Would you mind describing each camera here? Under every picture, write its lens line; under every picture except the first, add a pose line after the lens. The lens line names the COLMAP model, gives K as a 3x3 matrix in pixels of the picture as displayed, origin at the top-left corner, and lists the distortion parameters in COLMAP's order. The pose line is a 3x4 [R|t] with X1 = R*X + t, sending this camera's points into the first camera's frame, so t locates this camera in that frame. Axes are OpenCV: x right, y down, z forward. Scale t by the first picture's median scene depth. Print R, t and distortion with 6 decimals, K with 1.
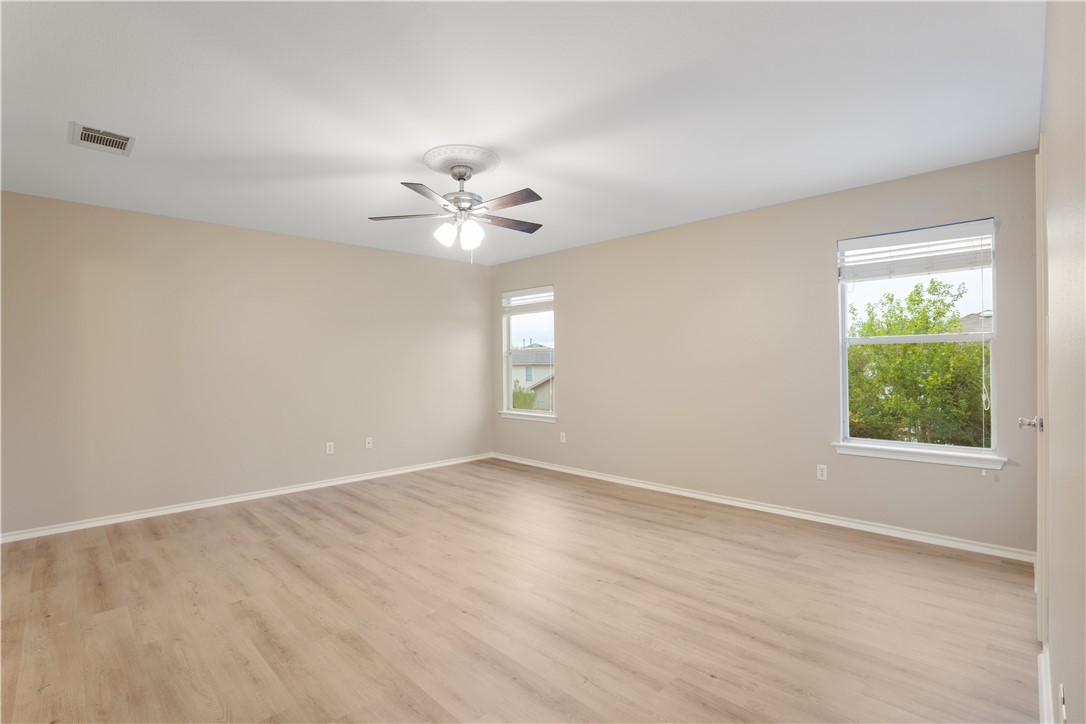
lens RADIAL K [[499.0, 0, 565.4], [0, 499.0, 363.5], [0, 0, 1]] dist [-0.025260, 0.000220]
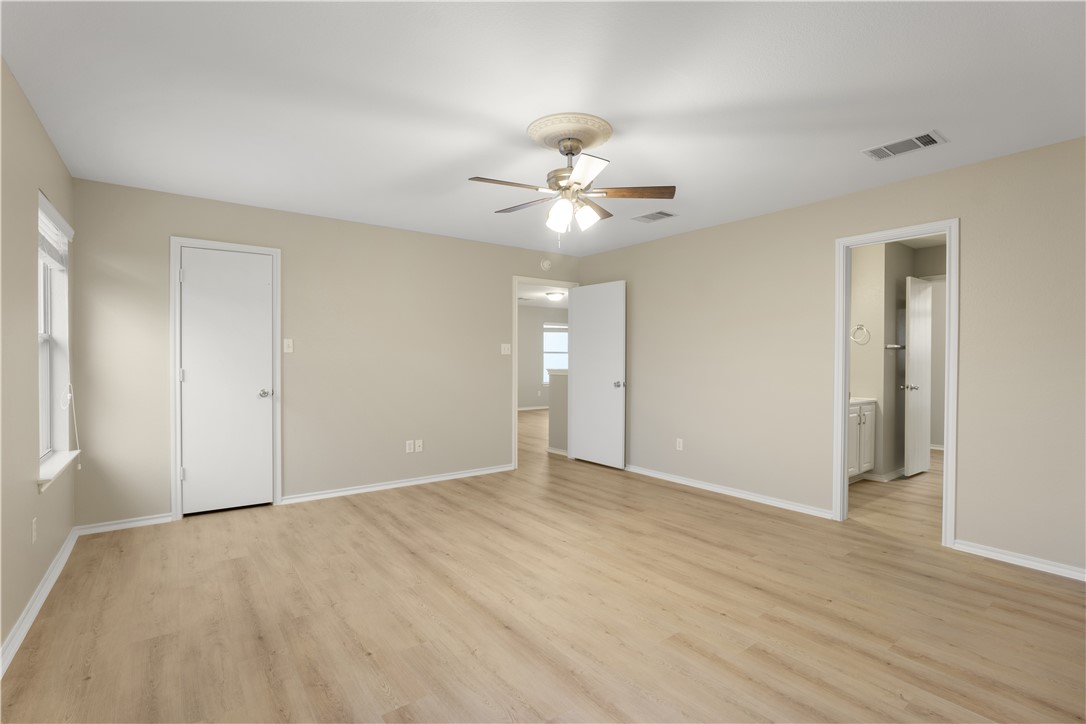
lens RADIAL K [[499.0, 0, 544.9], [0, 499.0, 364.7], [0, 0, 1]] dist [-0.025260, 0.000220]
pose [[-0.982967, 0.005259, 0.183707, -0.344016], [0.007802, 0.999883, 0.013123, -0.000918], [-0.183616, 0.014332, -0.982894, 1.993181]]
